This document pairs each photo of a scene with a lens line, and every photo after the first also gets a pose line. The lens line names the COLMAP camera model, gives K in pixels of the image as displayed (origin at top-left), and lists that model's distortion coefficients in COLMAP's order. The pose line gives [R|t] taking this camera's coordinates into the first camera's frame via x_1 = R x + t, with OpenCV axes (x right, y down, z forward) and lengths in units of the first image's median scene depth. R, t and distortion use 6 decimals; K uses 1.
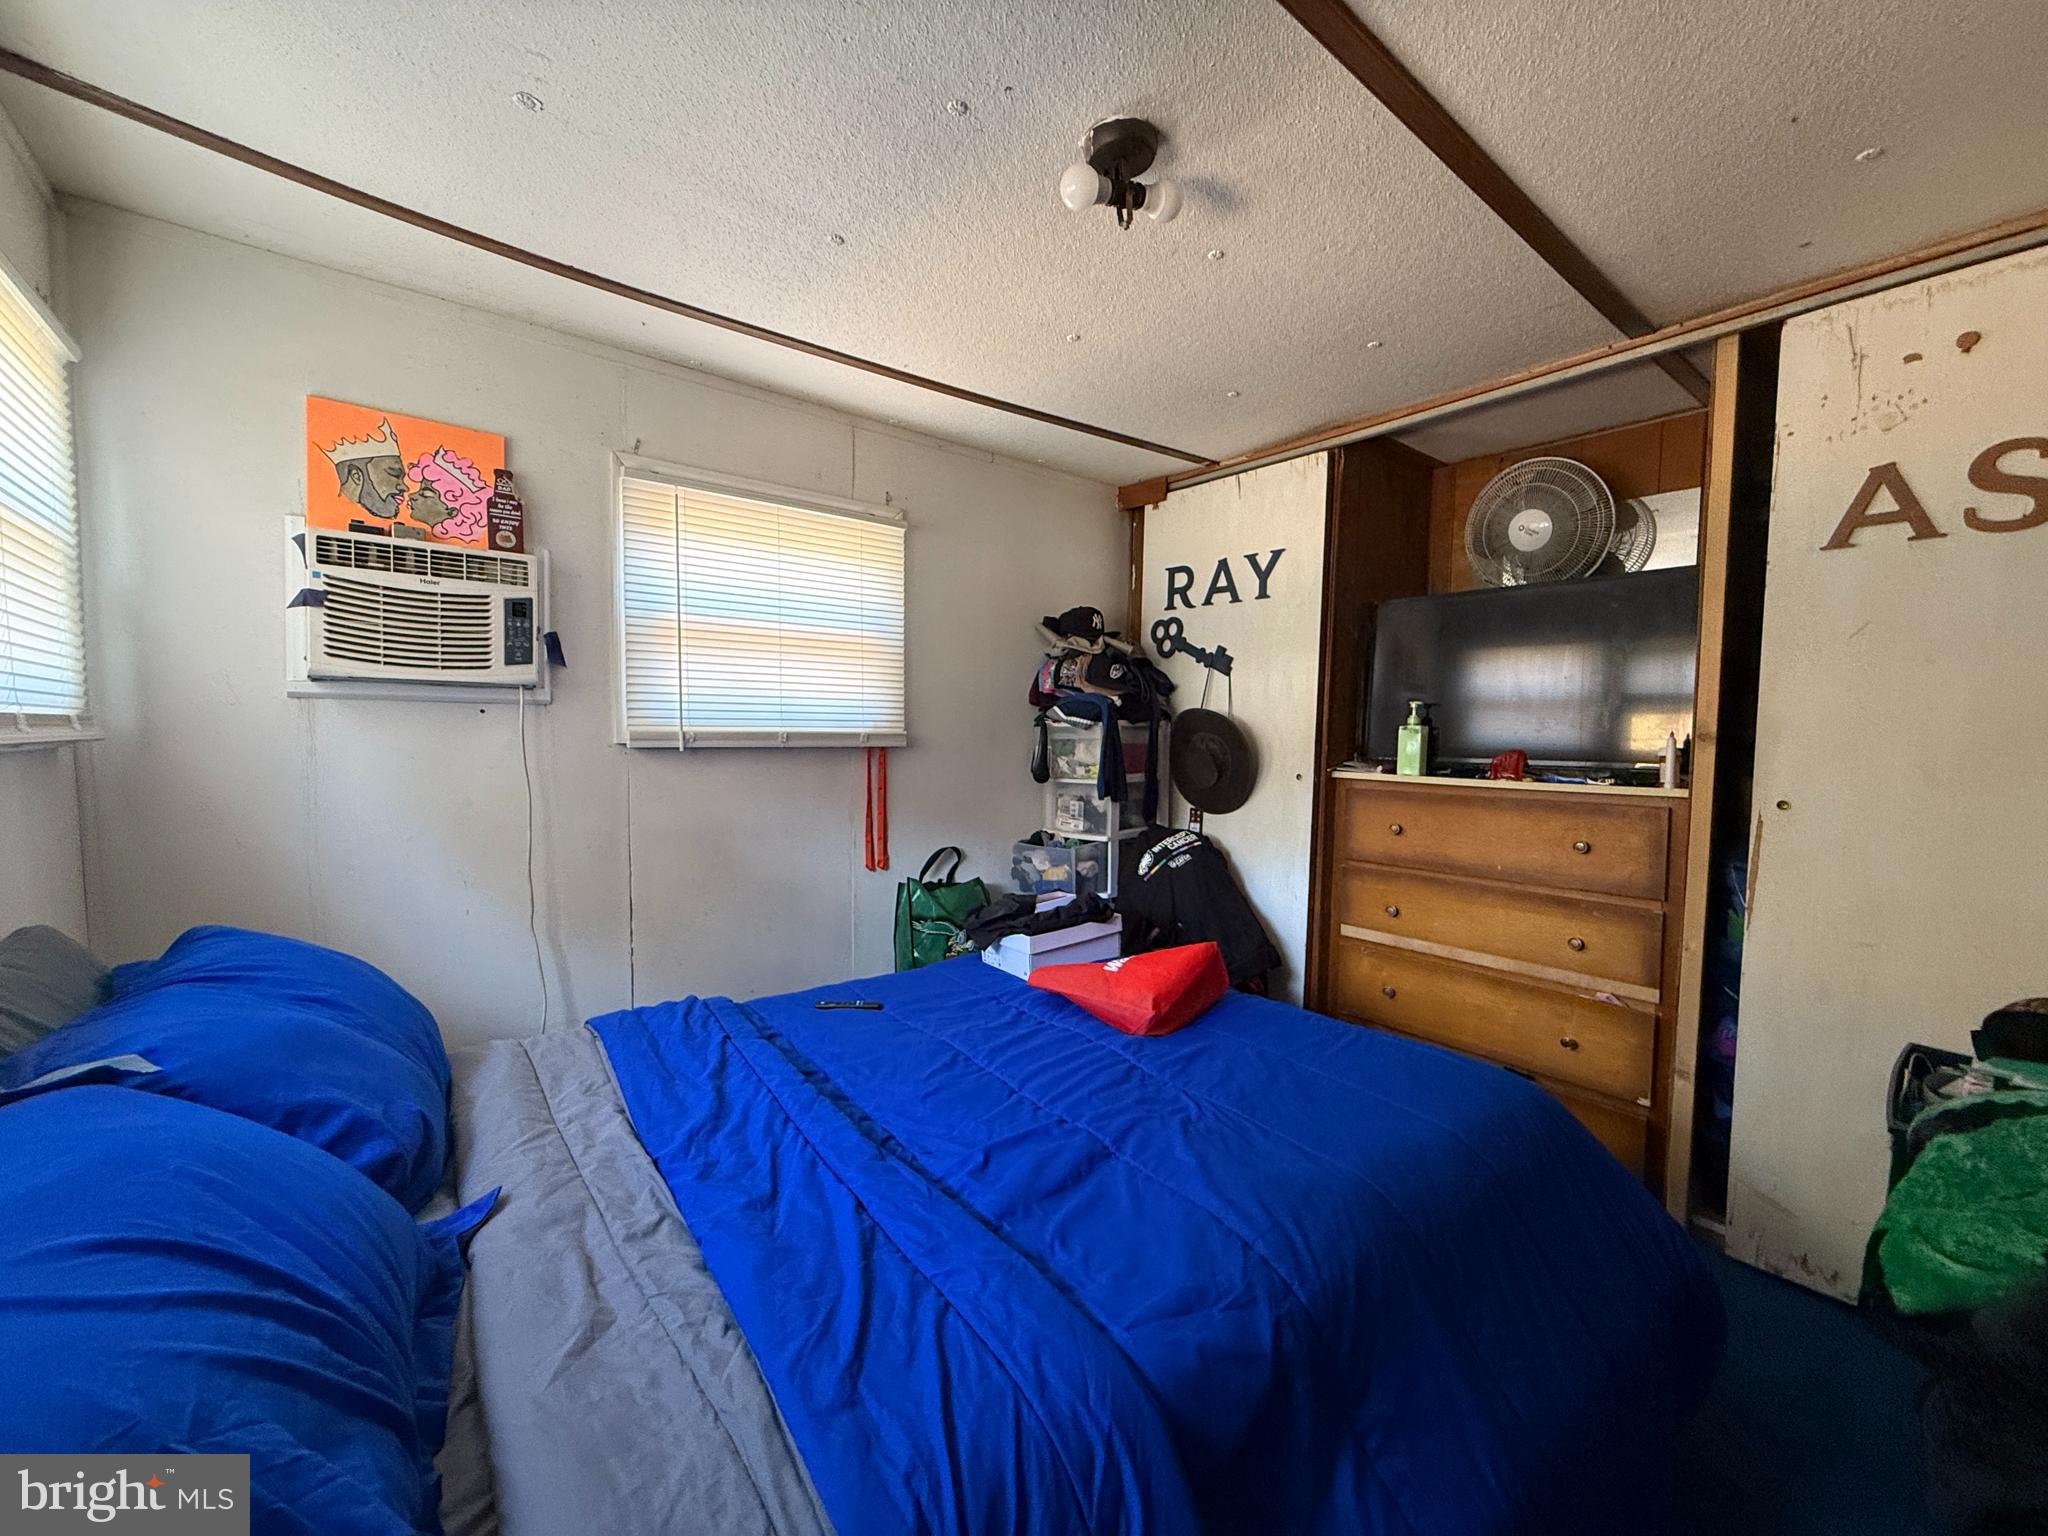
lens RADIAL K [[814.7, 0, 1012.9], [0, 814.7, 777.4], [0, 0, 1]] dist [0.000435, 0.000133]
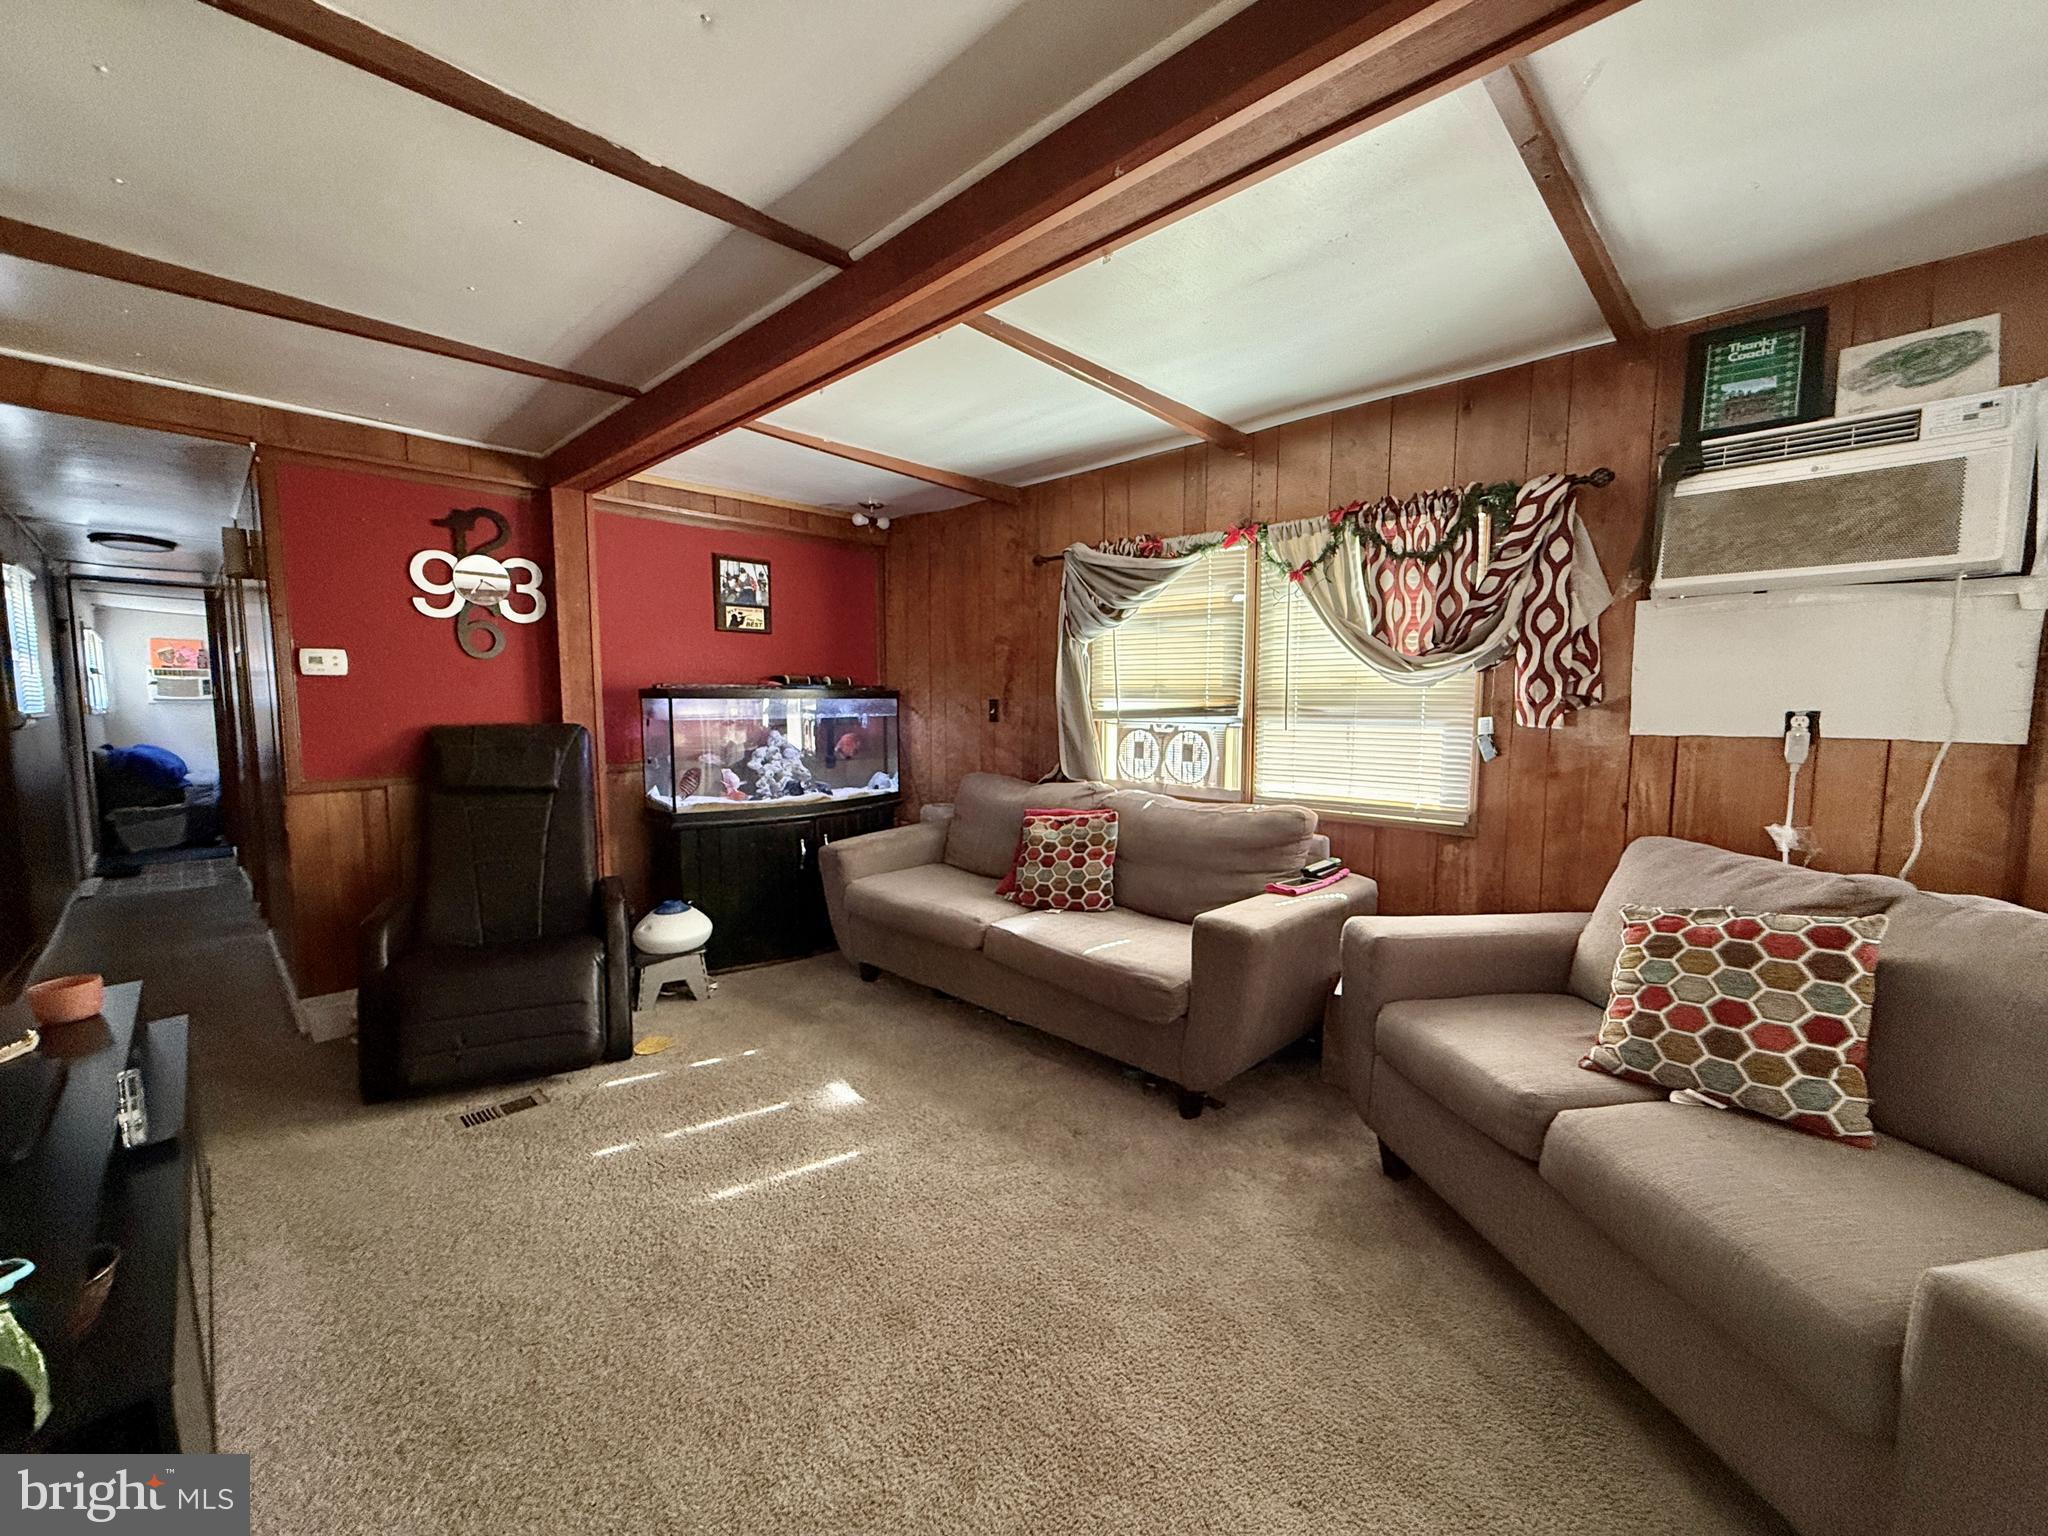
lens RADIAL K [[814.7, 0, 1017.7], [0, 814.7, 768.3], [0, 0, 1]] dist [0.000435, 0.000133]
pose [[0.991277, -0.020601, 0.130178, 3.084679], [0.017109, 0.999465, 0.027882, 0.204814], [-0.130682, -0.025411, 0.991099, -3.858138]]
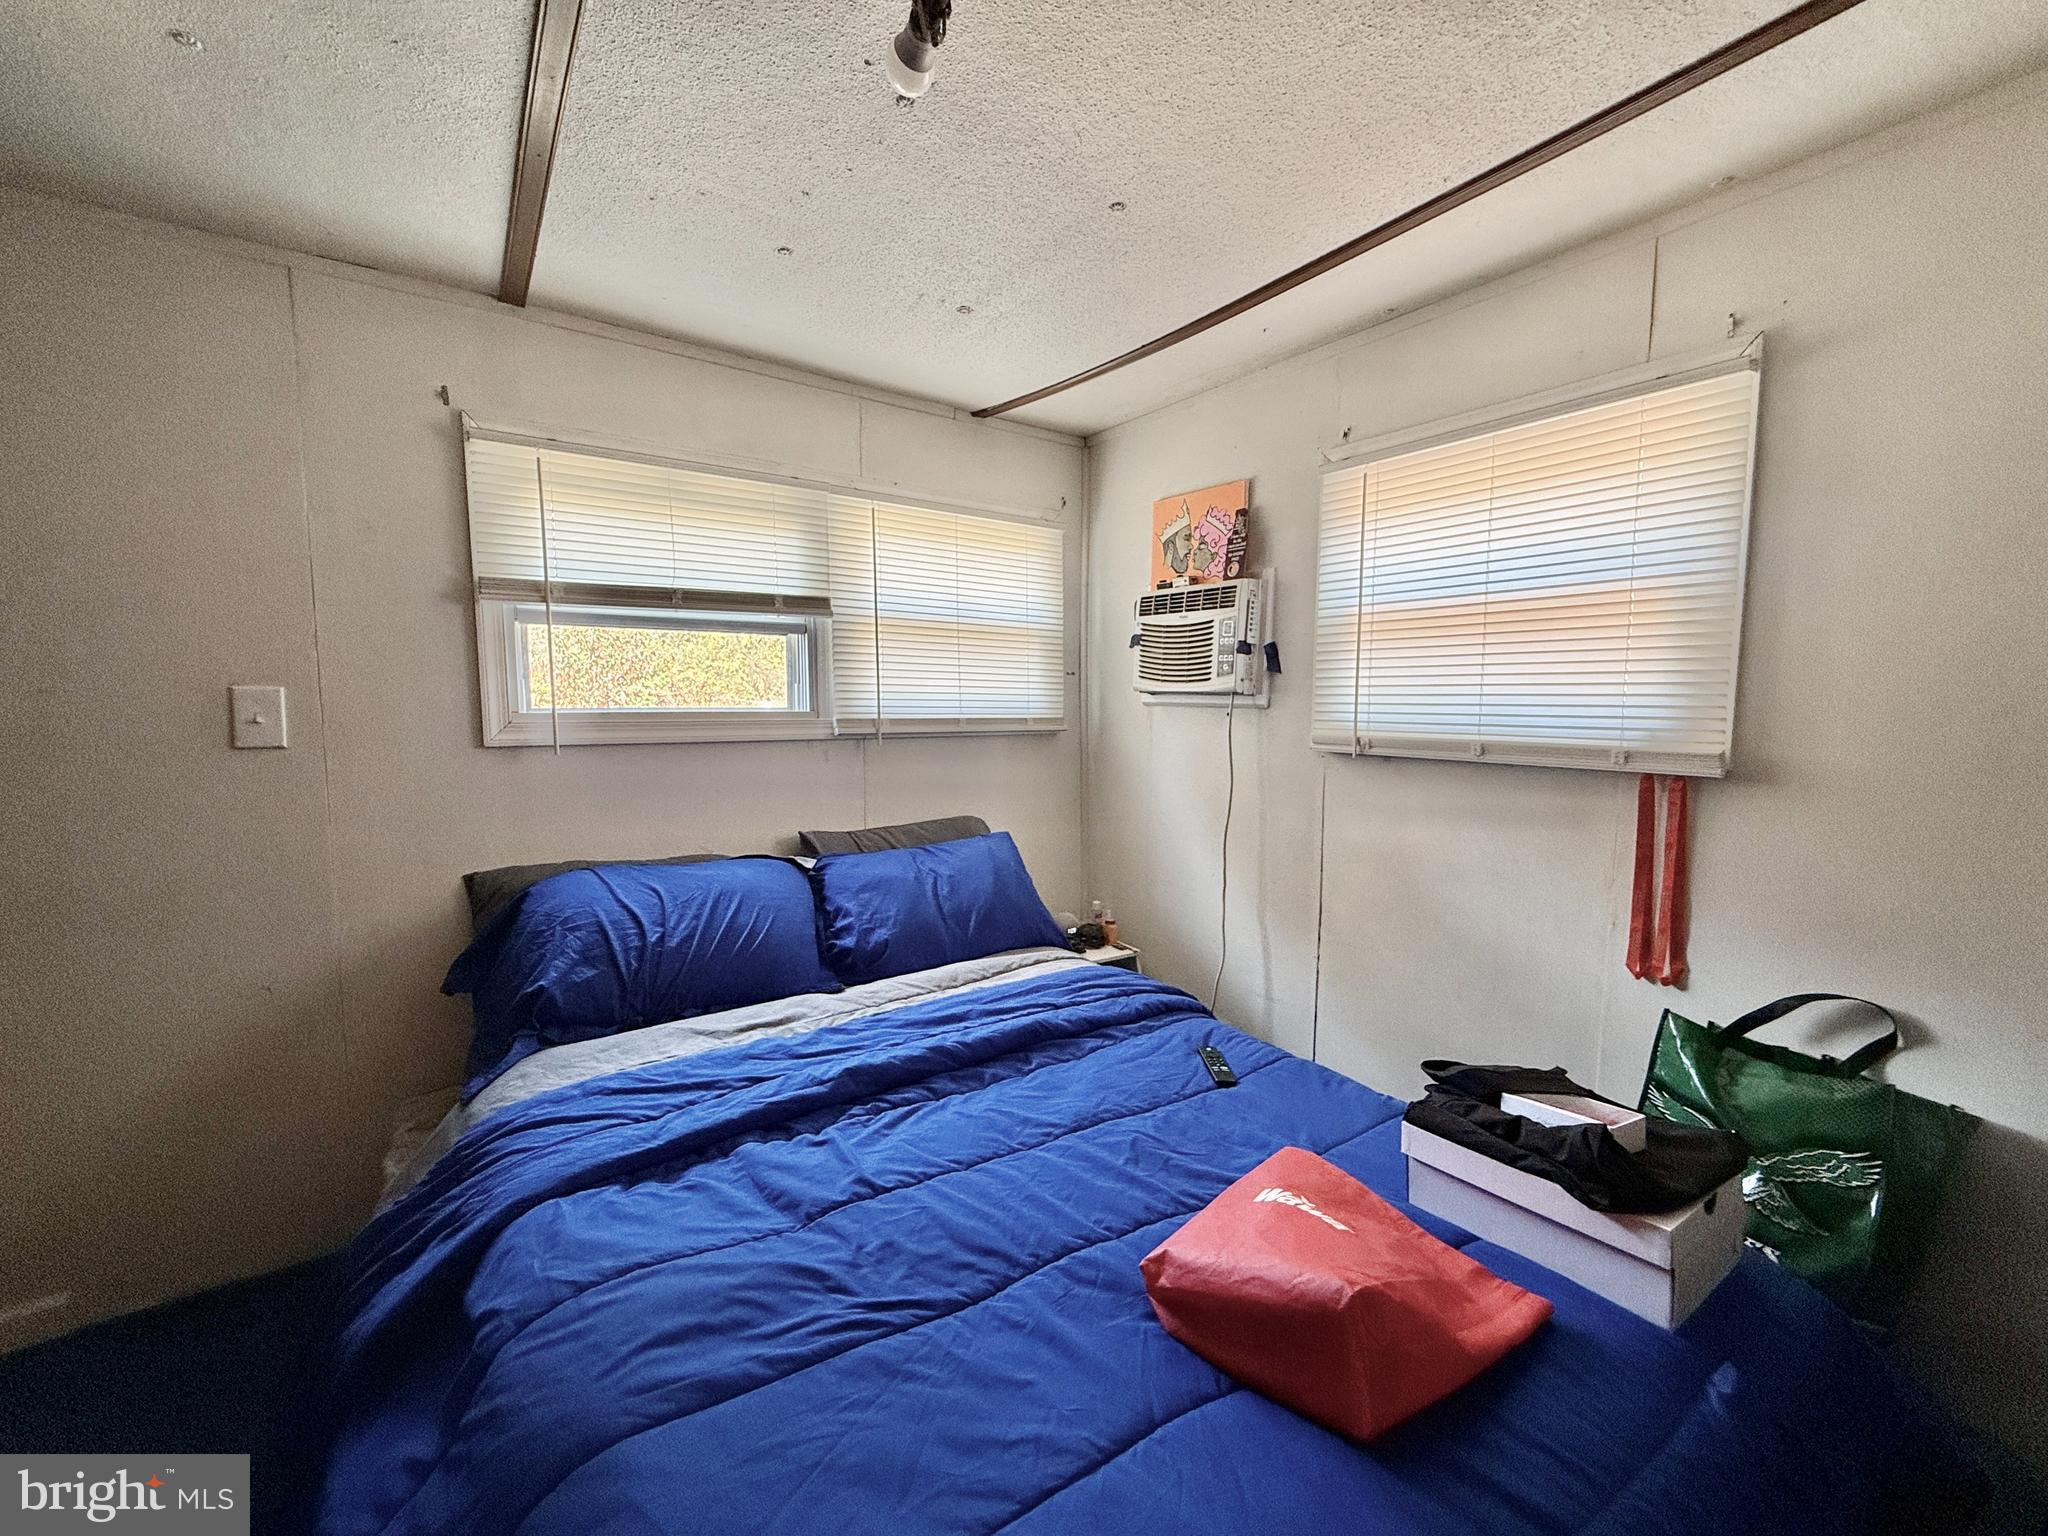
lens RADIAL K [[814.7, 0, 1012.9], [0, 814.7, 771.1], [0, 0, 1]] dist [0.000435, 0.000133]
pose [[-0.055312, 0.074875, -0.995658, 0.585528], [-0.068136, 0.994577, 0.078578, -0.071511], [0.996142, 0.072186, -0.049911, 0.754891]]
